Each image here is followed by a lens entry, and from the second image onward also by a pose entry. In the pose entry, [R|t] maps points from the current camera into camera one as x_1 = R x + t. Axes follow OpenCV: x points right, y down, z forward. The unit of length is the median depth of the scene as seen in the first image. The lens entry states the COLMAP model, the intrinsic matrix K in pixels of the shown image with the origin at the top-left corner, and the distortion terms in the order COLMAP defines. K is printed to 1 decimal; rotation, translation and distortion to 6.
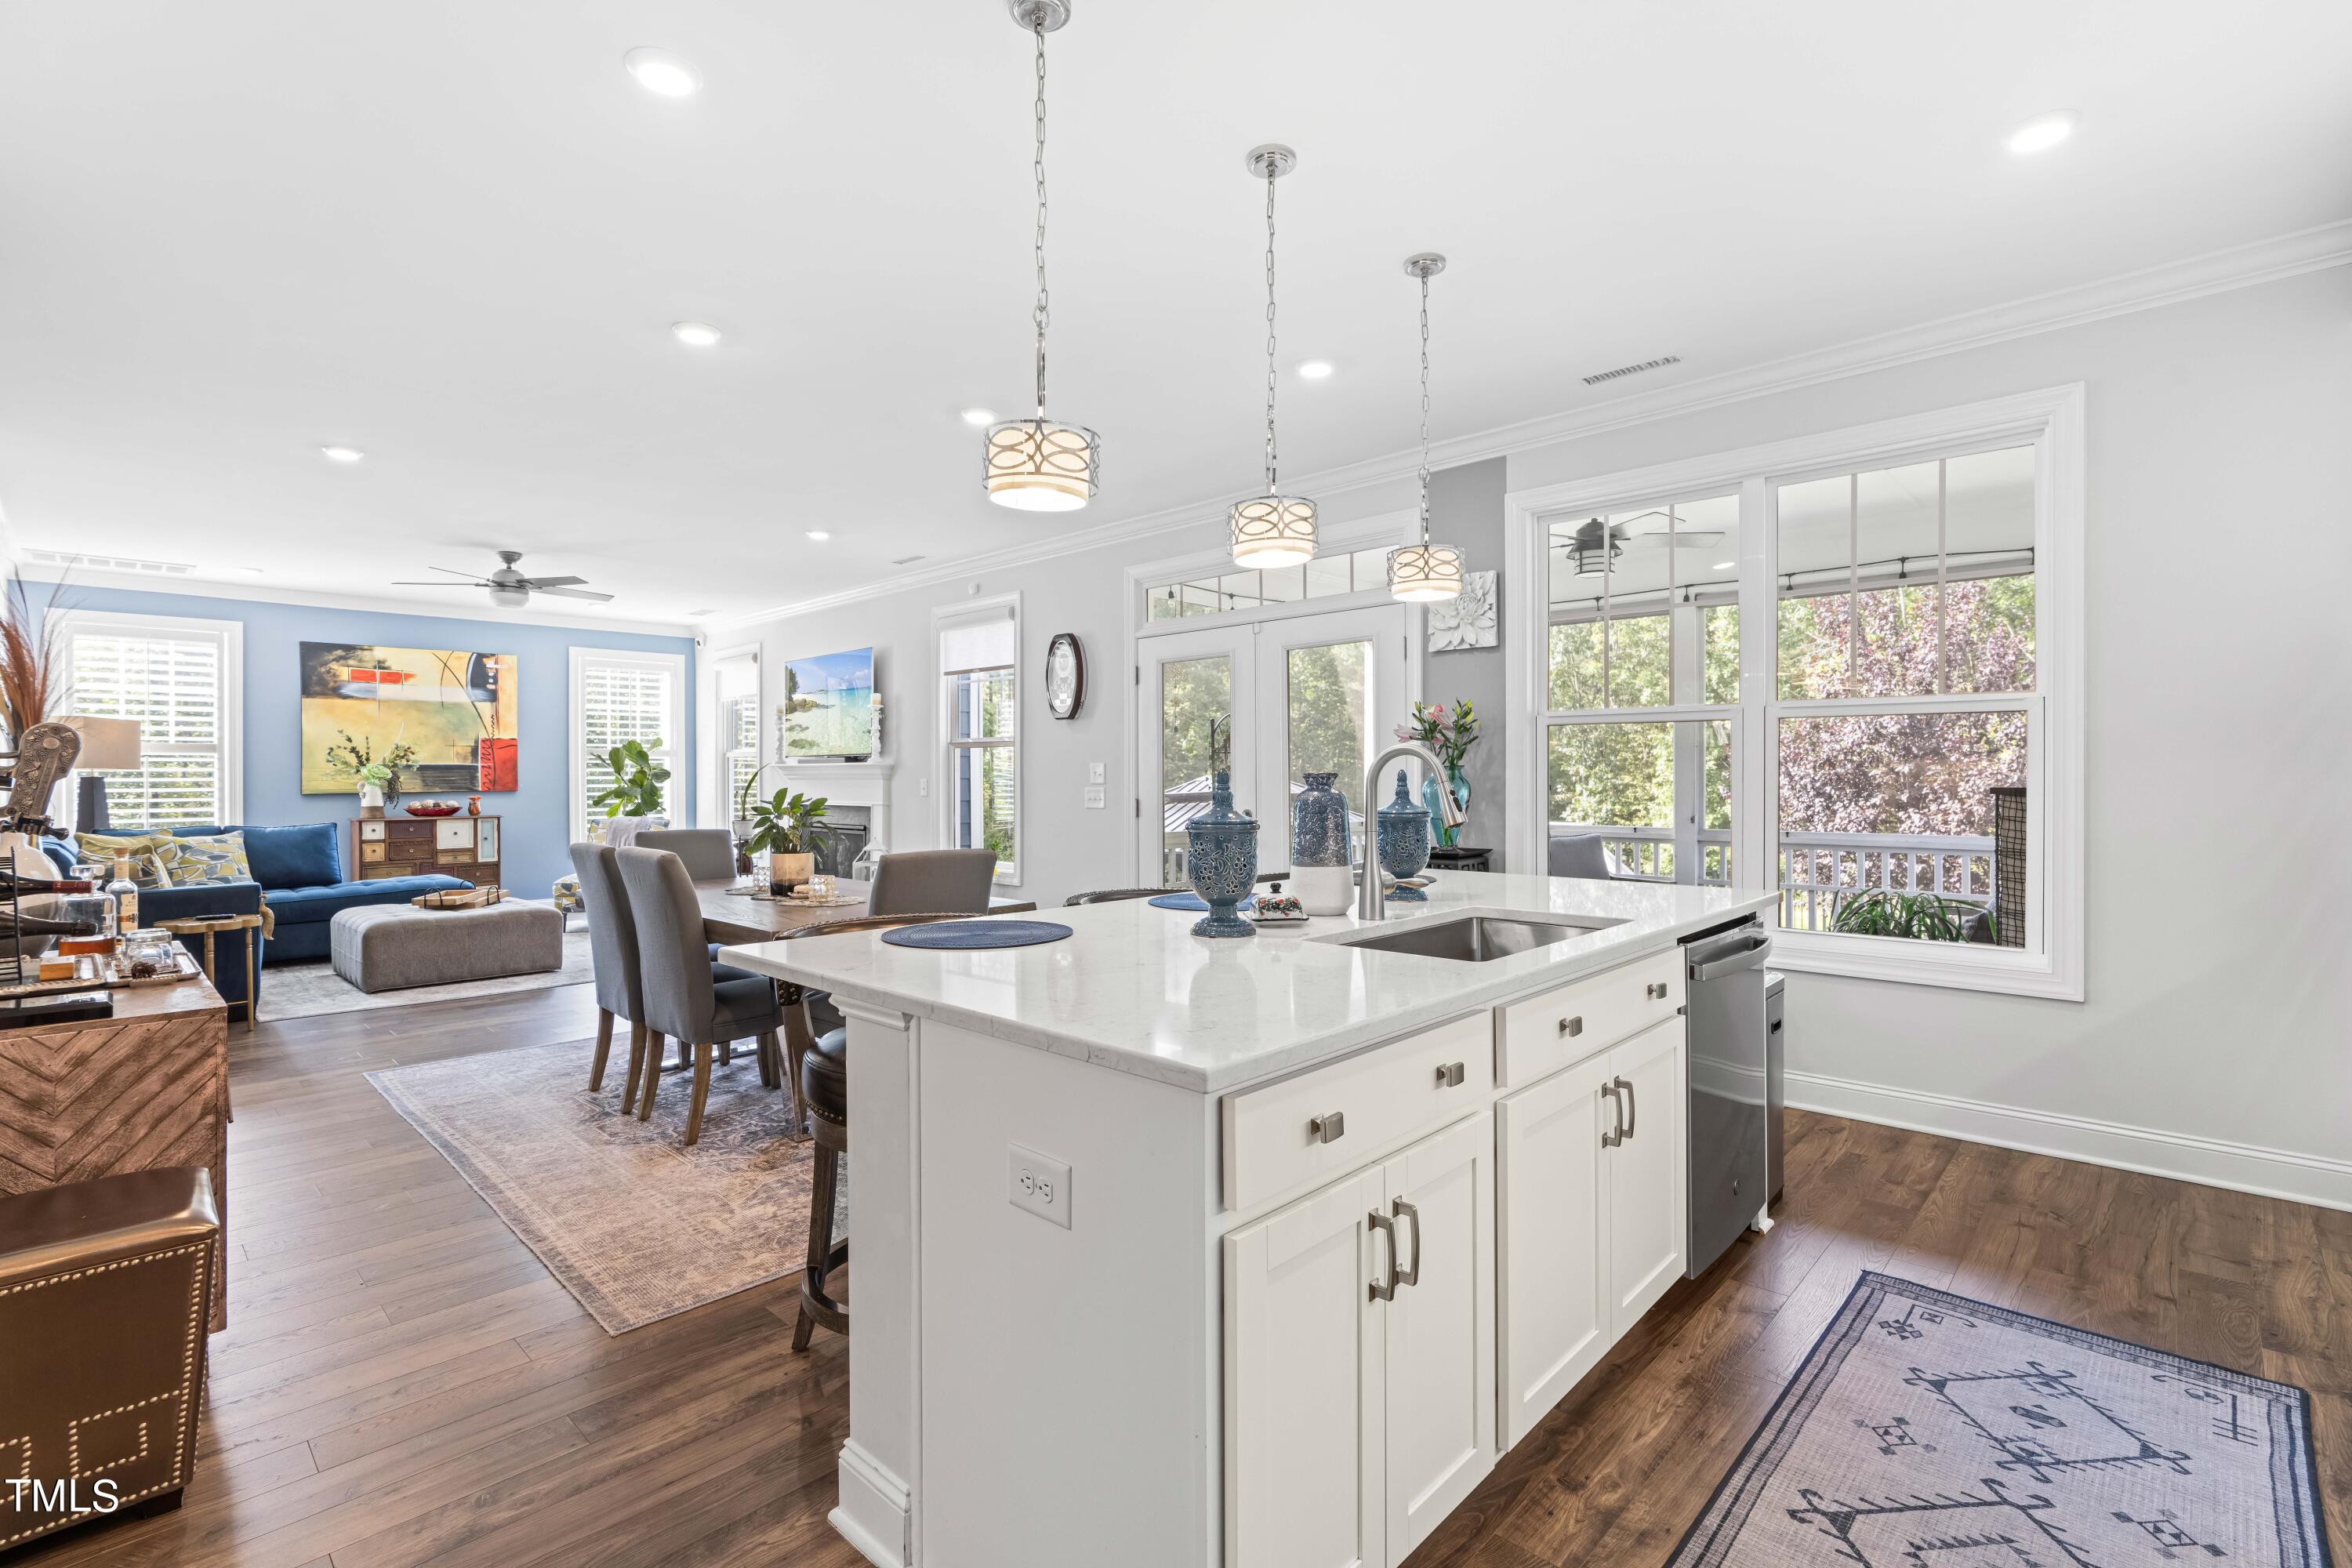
lens RADIAL K [[1061.4, 0, 1178.1], [0, 1061.4, 788.5], [0, 0, 1]] dist [-0.011854, 0.003995]
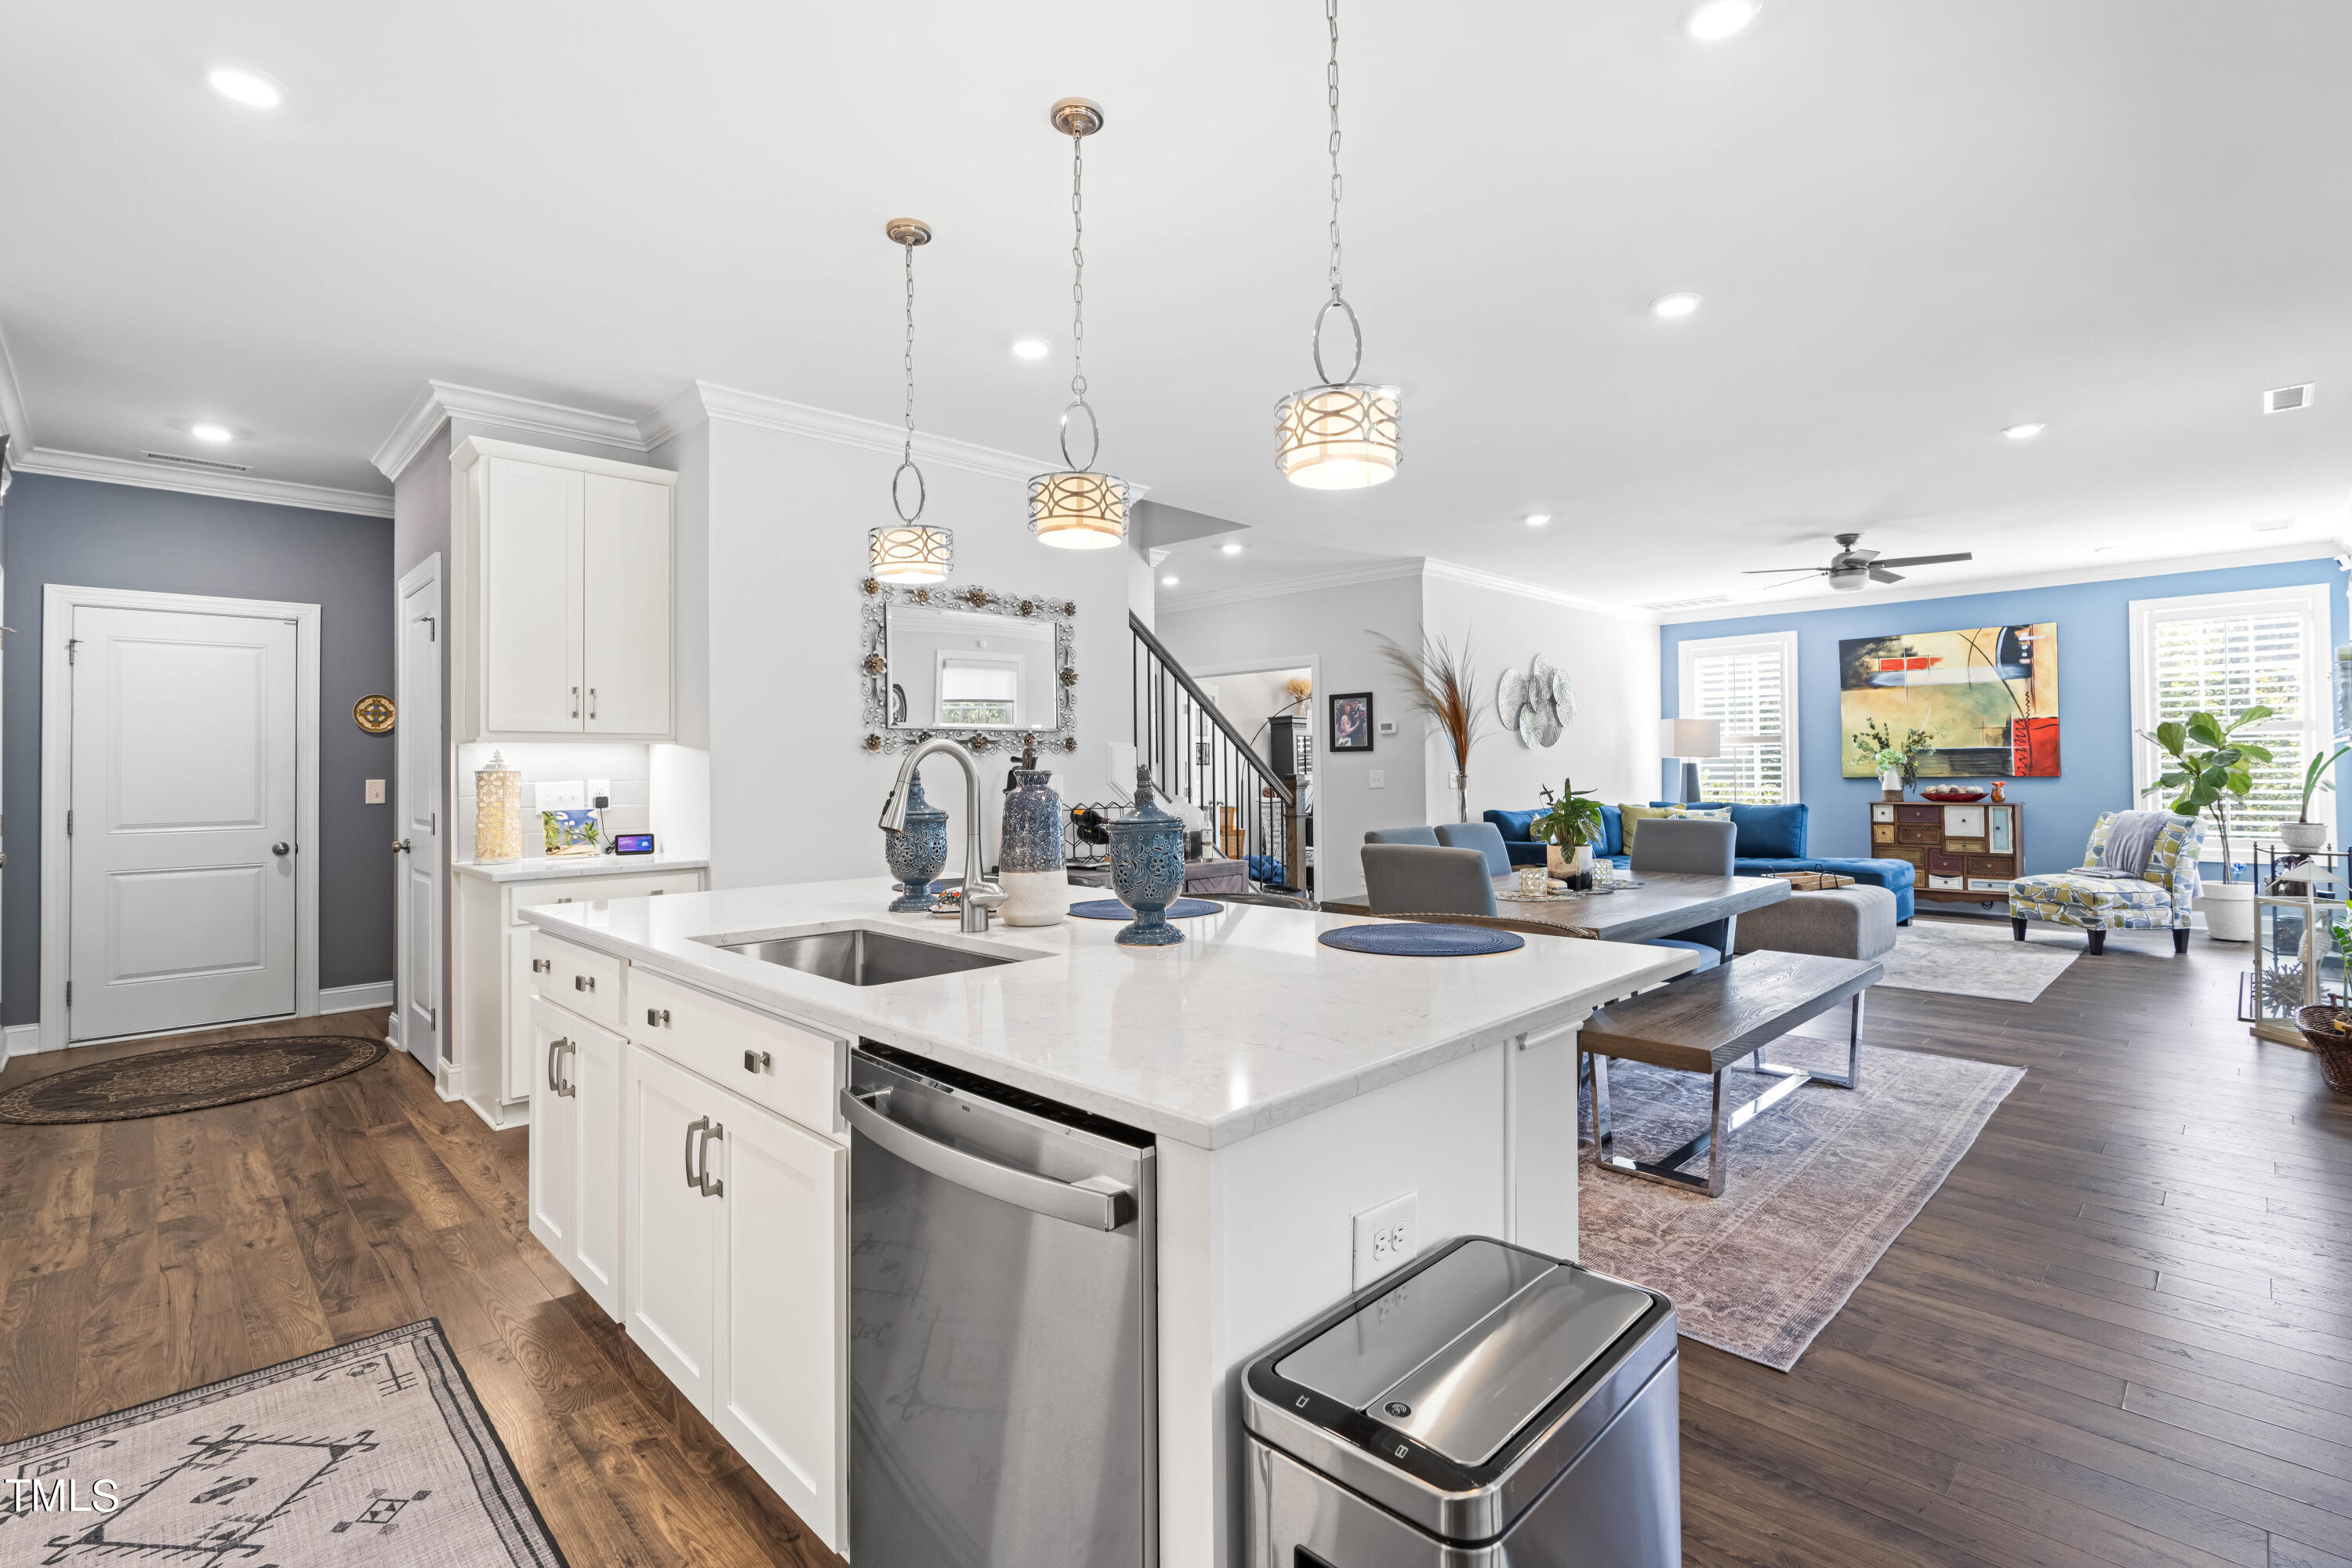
lens RADIAL K [[1061.4, 0, 1177.4], [0, 1061.4, 760.6], [0, 0, 1]] dist [-0.011854, 0.003995]
pose [[-0.020773, -0.004073, -0.999776, 0.285900], [-0.002979, 0.999988, -0.004012, -0.005803], [0.999780, 0.002895, -0.020785, 0.311944]]
